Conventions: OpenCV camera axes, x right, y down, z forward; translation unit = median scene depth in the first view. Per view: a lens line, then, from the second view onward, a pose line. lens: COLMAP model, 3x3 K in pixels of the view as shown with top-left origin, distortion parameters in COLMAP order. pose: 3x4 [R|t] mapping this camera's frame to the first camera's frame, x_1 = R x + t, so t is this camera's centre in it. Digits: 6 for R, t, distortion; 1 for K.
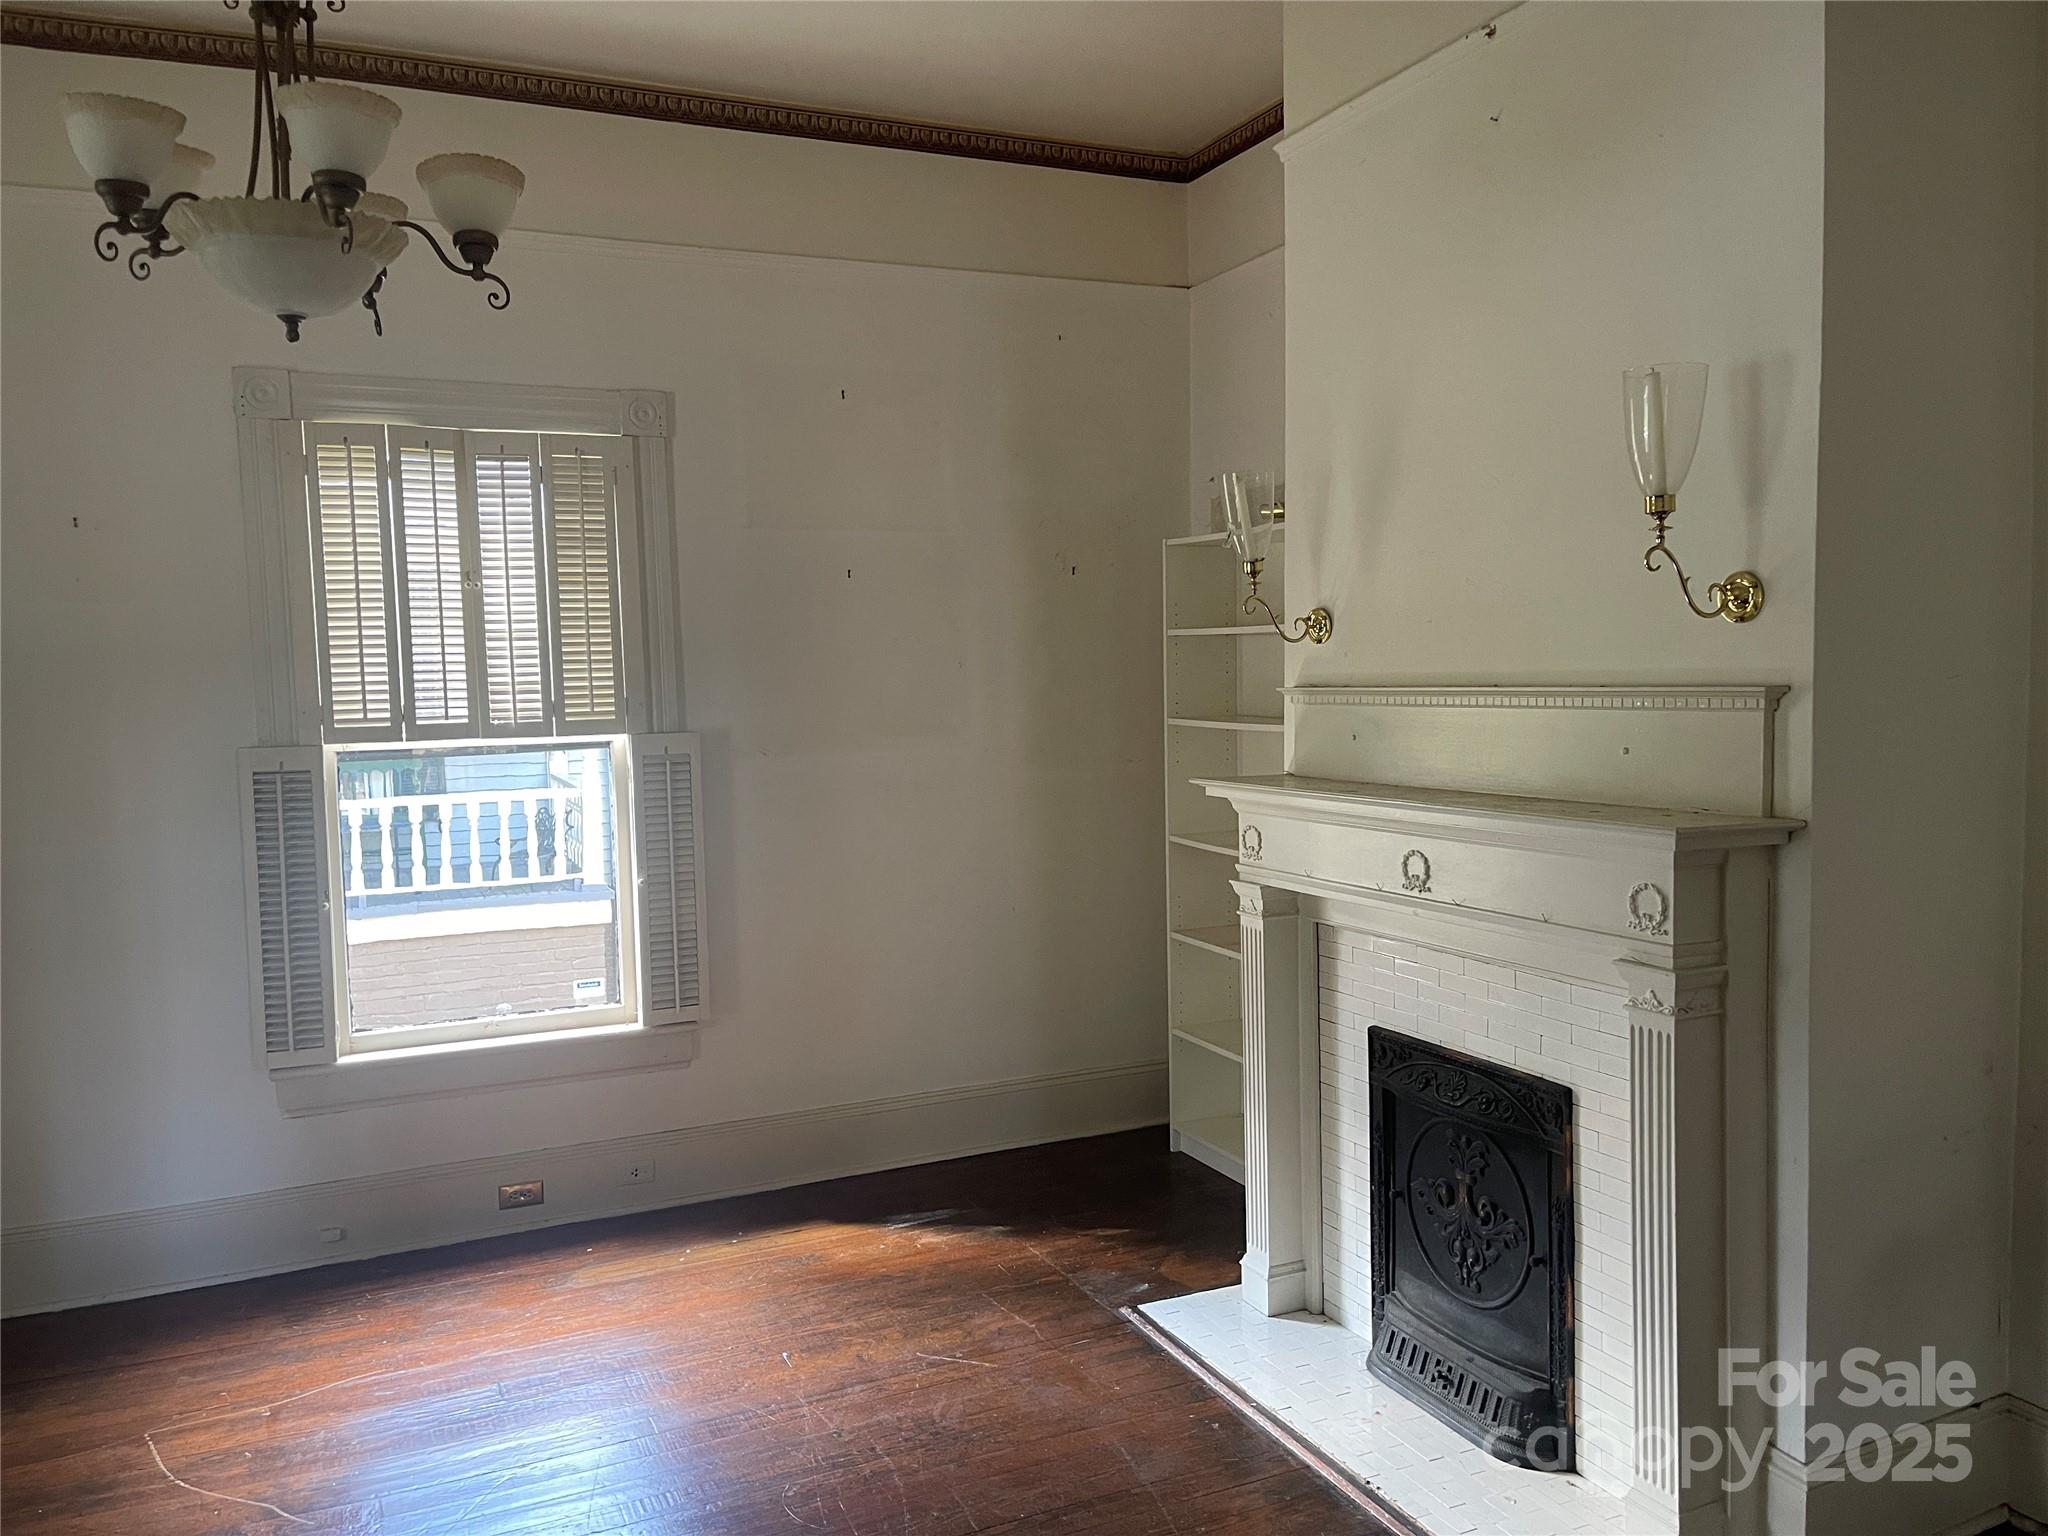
lens RADIAL K [[1544.8, 0, 1036.1], [0, 1544.8, 767.4], [0, 0, 1]] dist [0.028792, -0.006888]
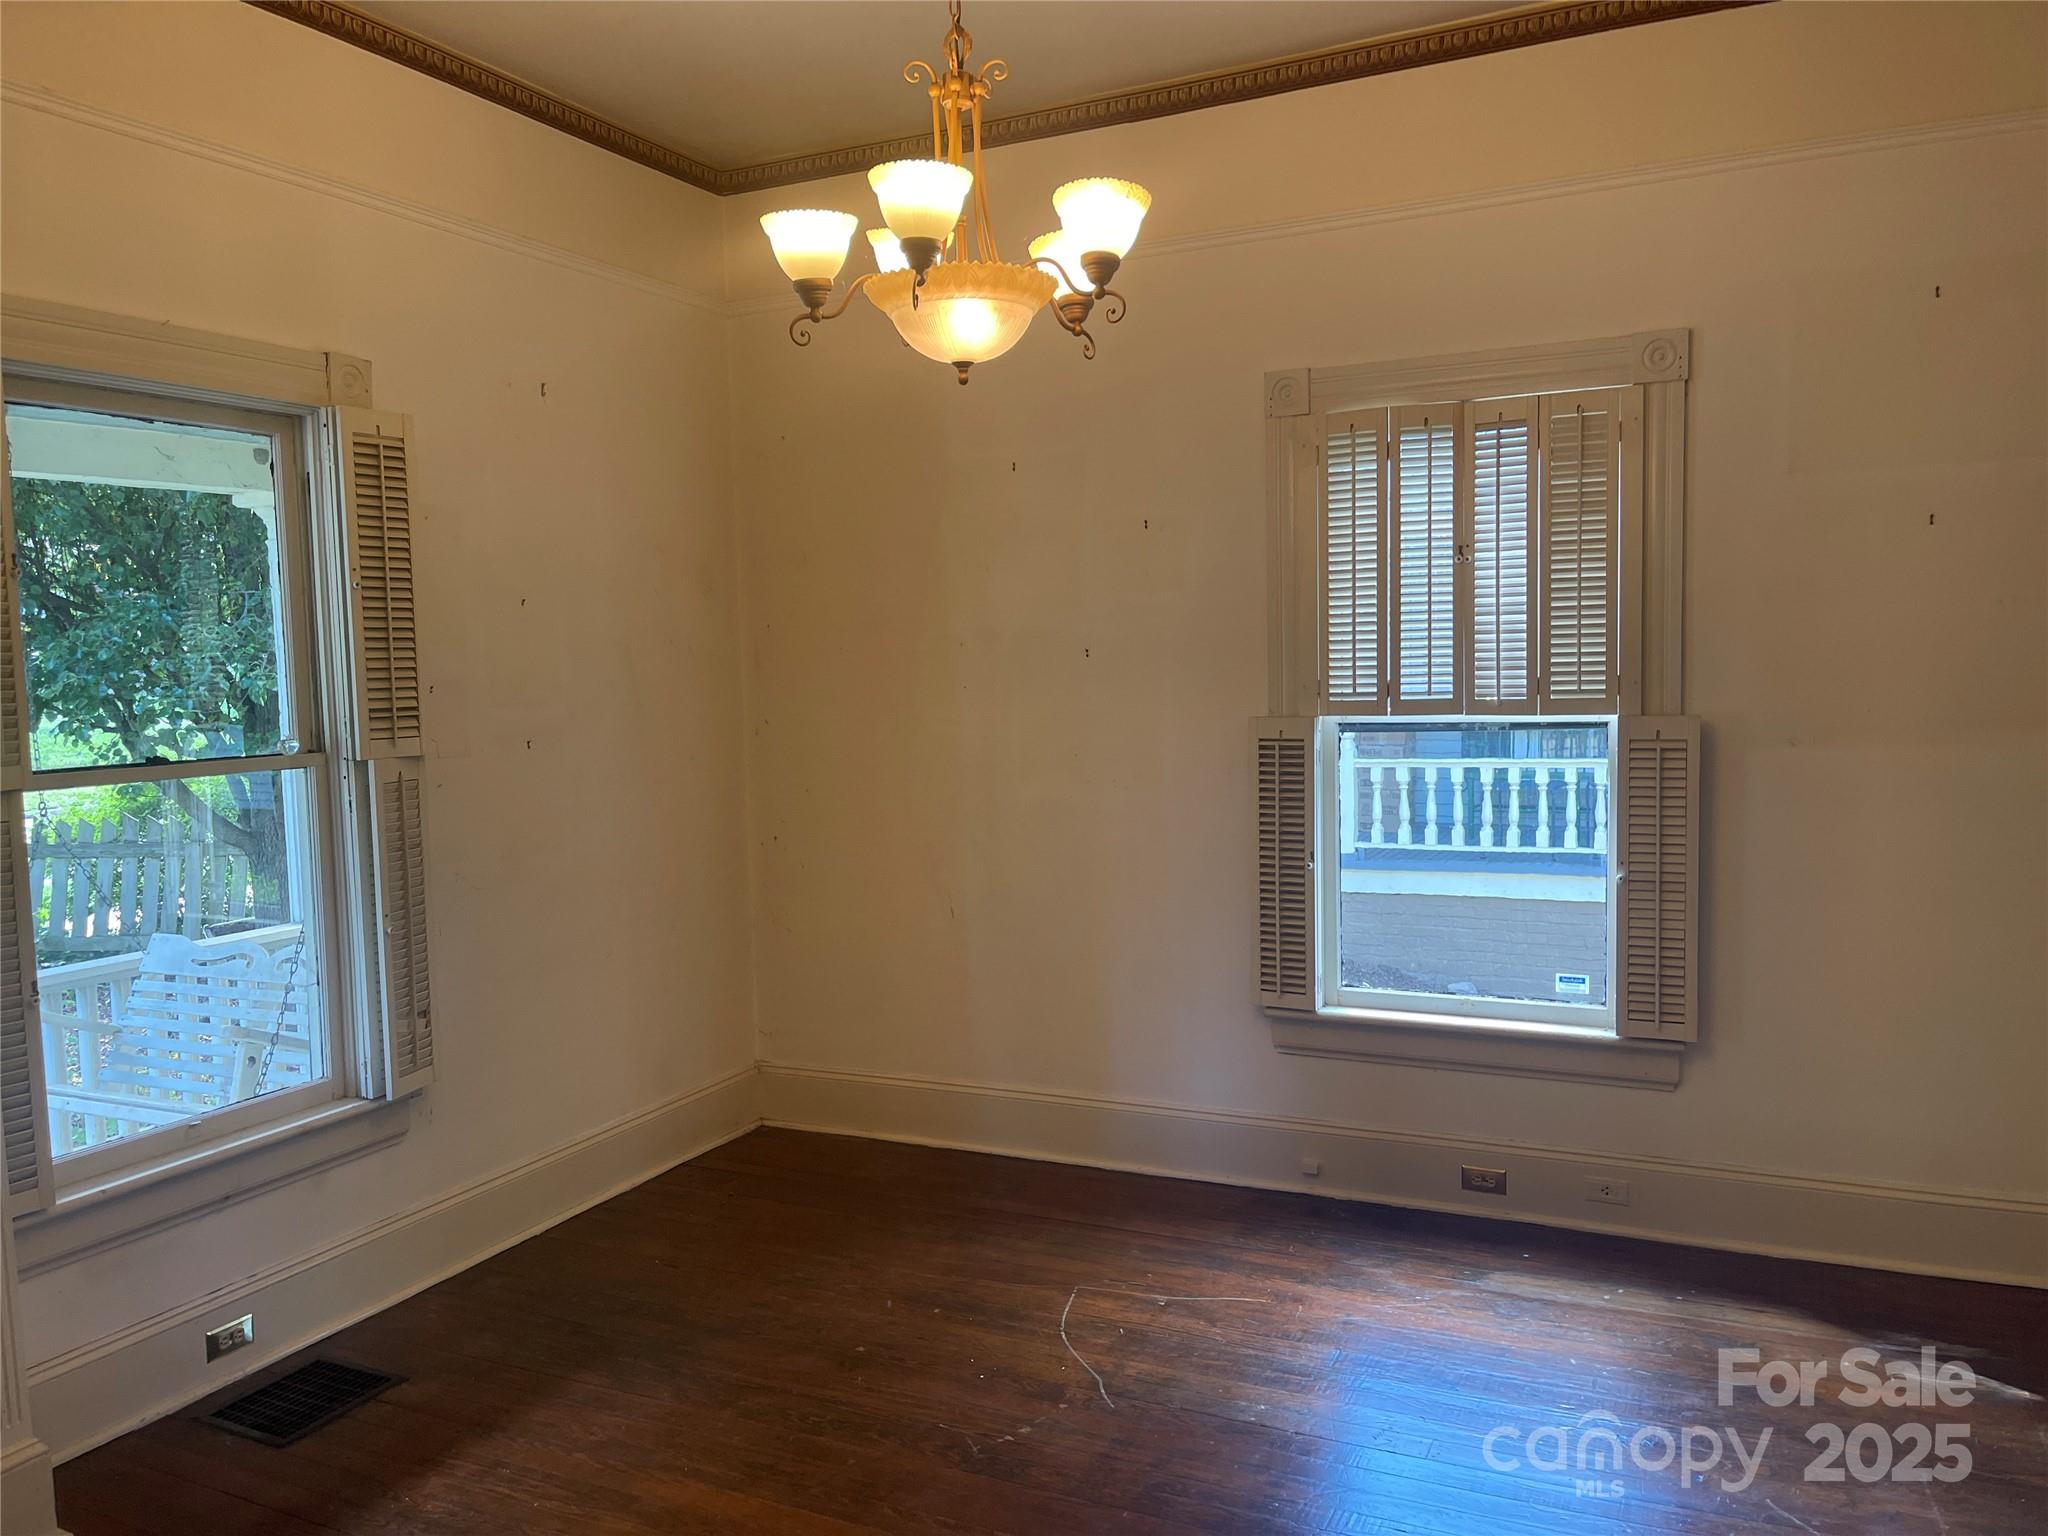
lens RADIAL K [[1544.8, 0, 1032.1], [0, 1544.8, 770.1], [0, 0, 1]] dist [0.028792, -0.006888]
pose [[0.639954, 0.069157, -0.765295, 0.225576], [-0.034687, 0.997527, 0.061136, -0.034393], [0.767630, -0.012578, 0.640770, 0.154380]]
